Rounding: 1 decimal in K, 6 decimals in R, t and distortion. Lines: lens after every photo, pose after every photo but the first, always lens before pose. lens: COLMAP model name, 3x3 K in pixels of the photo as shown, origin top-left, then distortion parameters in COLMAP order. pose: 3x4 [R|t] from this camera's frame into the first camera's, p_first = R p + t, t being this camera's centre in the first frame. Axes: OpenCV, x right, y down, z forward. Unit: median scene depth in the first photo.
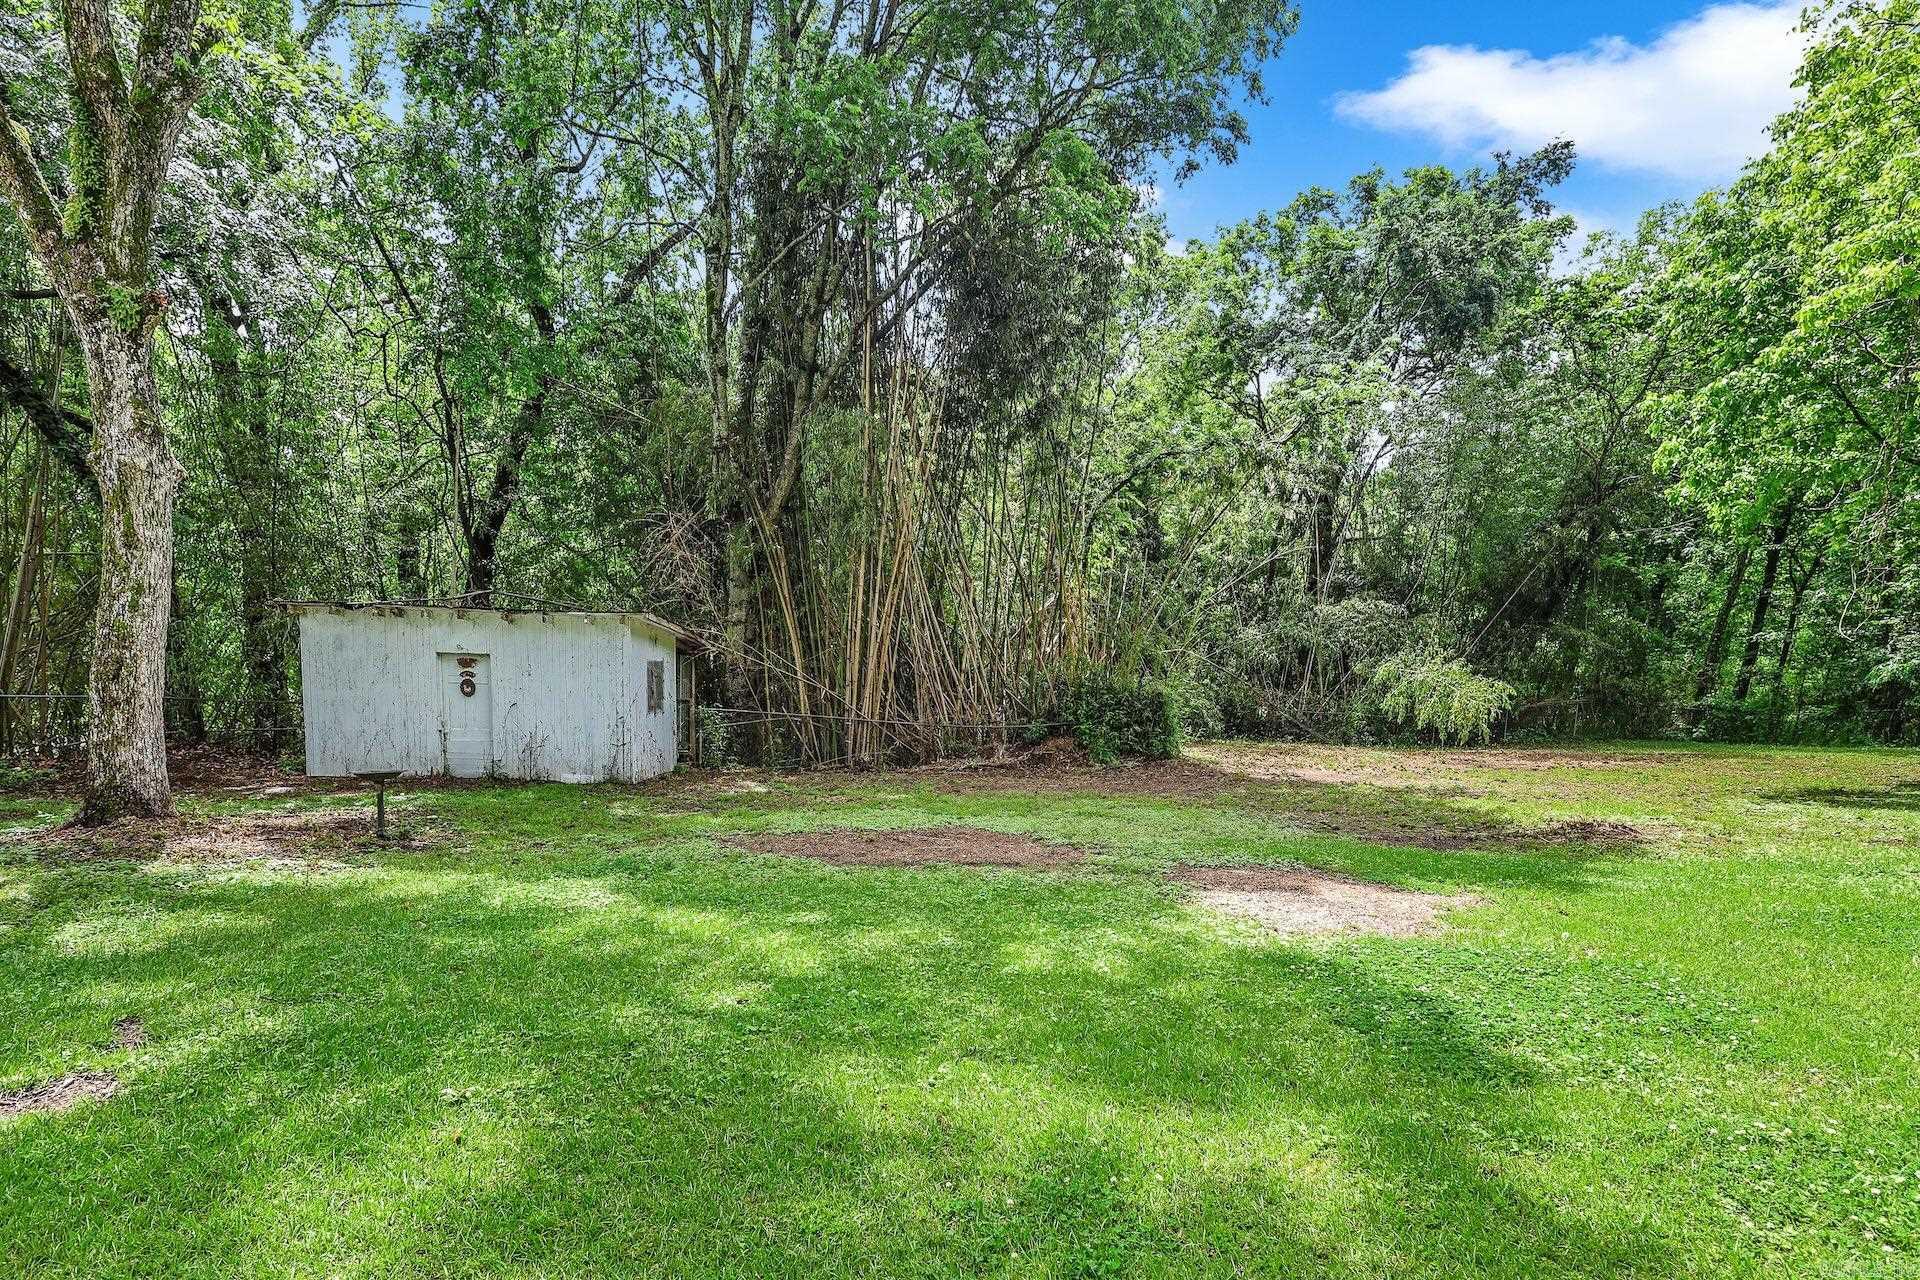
lens RADIAL K [[896.2, 0, 956.0], [0, 896.2, 620.3], [0, 0, 1]] dist [0.001237, 0.001027]
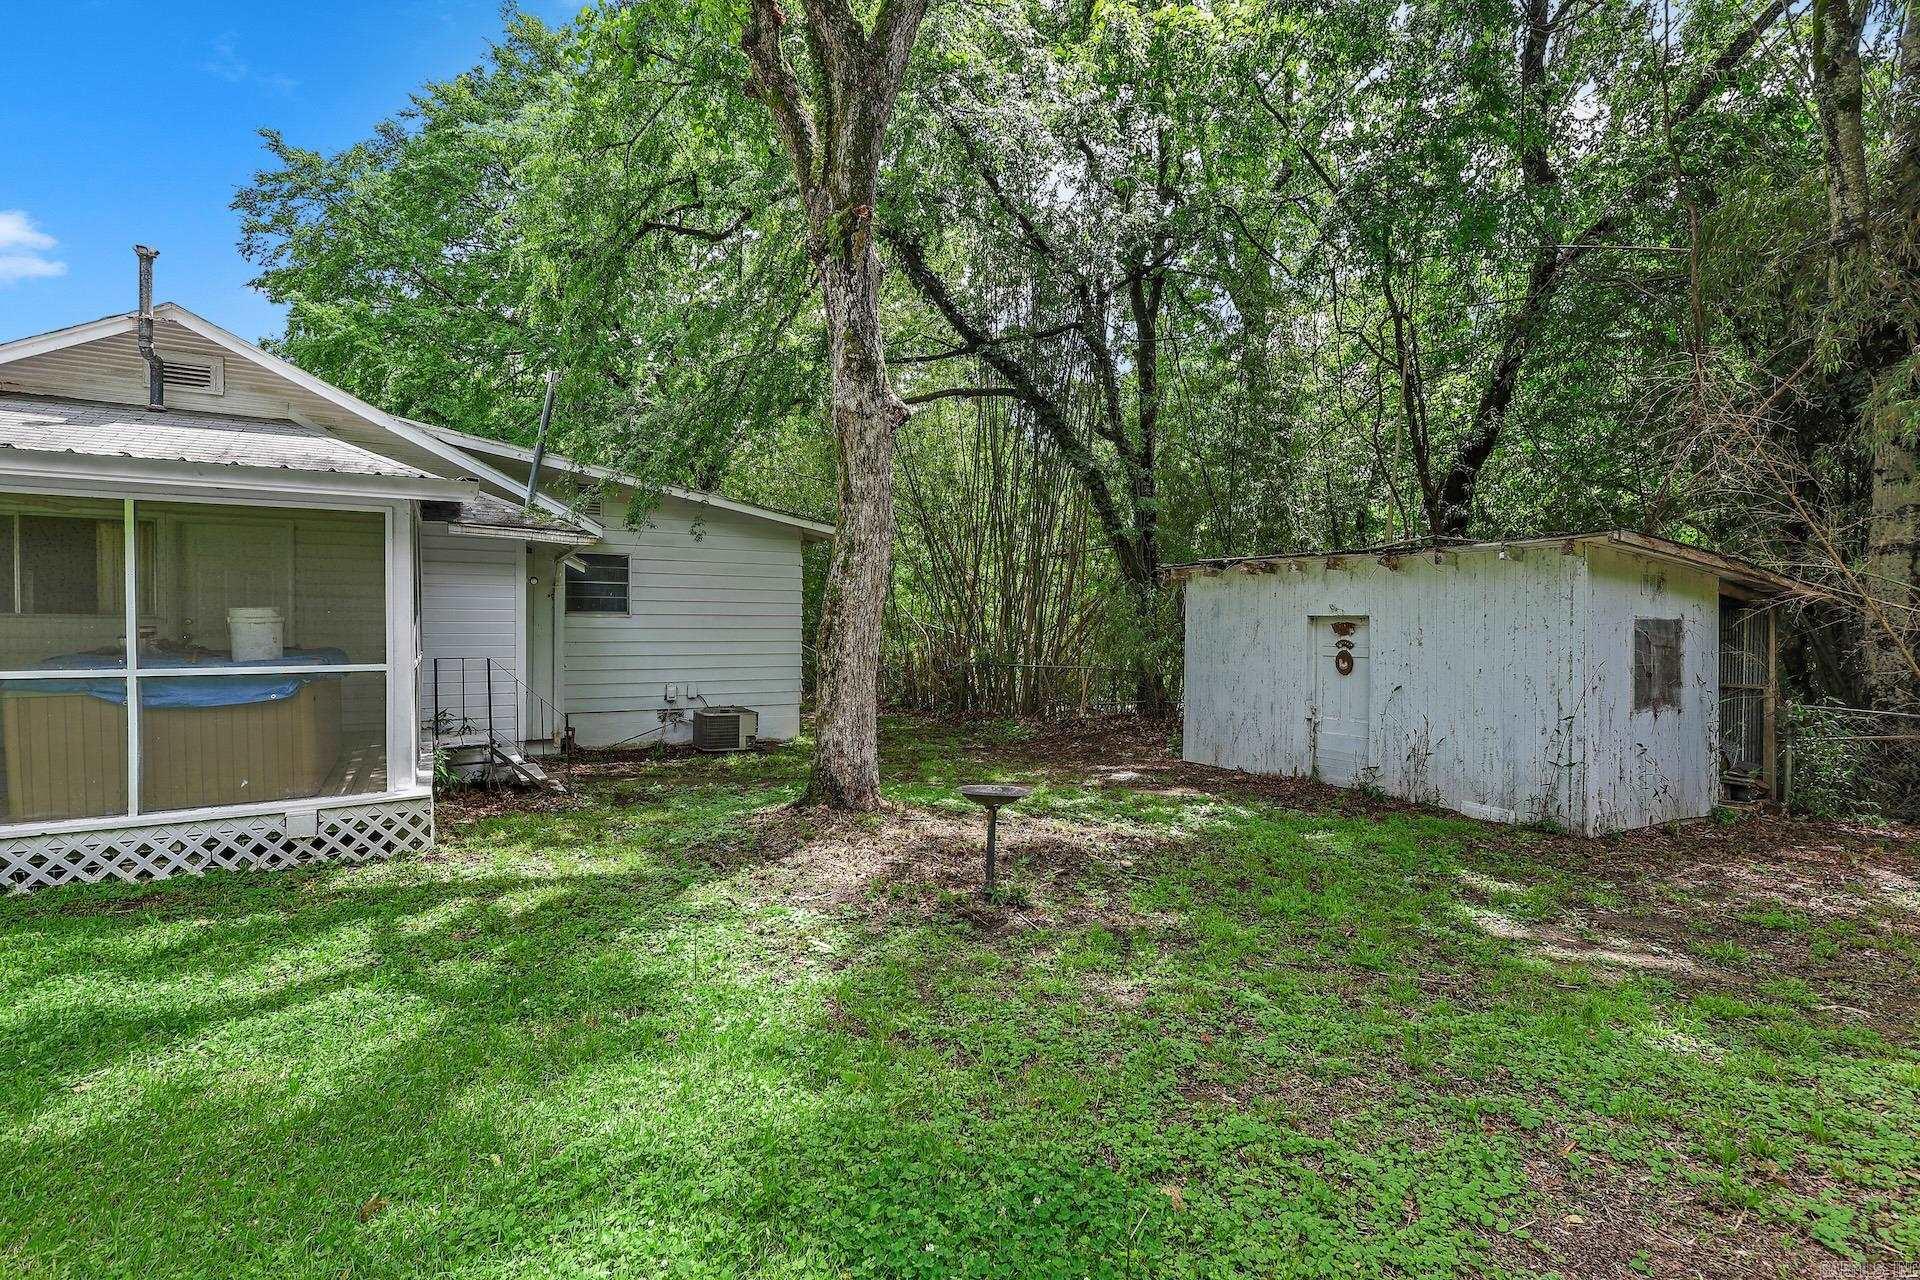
lens RADIAL K [[887.8, 0, 952.7], [0, 887.8, 650.1], [0, 0, 1]] dist [0.000421, 0.001217]
pose [[0.464752, -0.003587, -0.885434, -0.051282], [0.056732, 0.998058, 0.025735, 0.028107], [0.883621, -0.062193, 0.464053, 0.382741]]
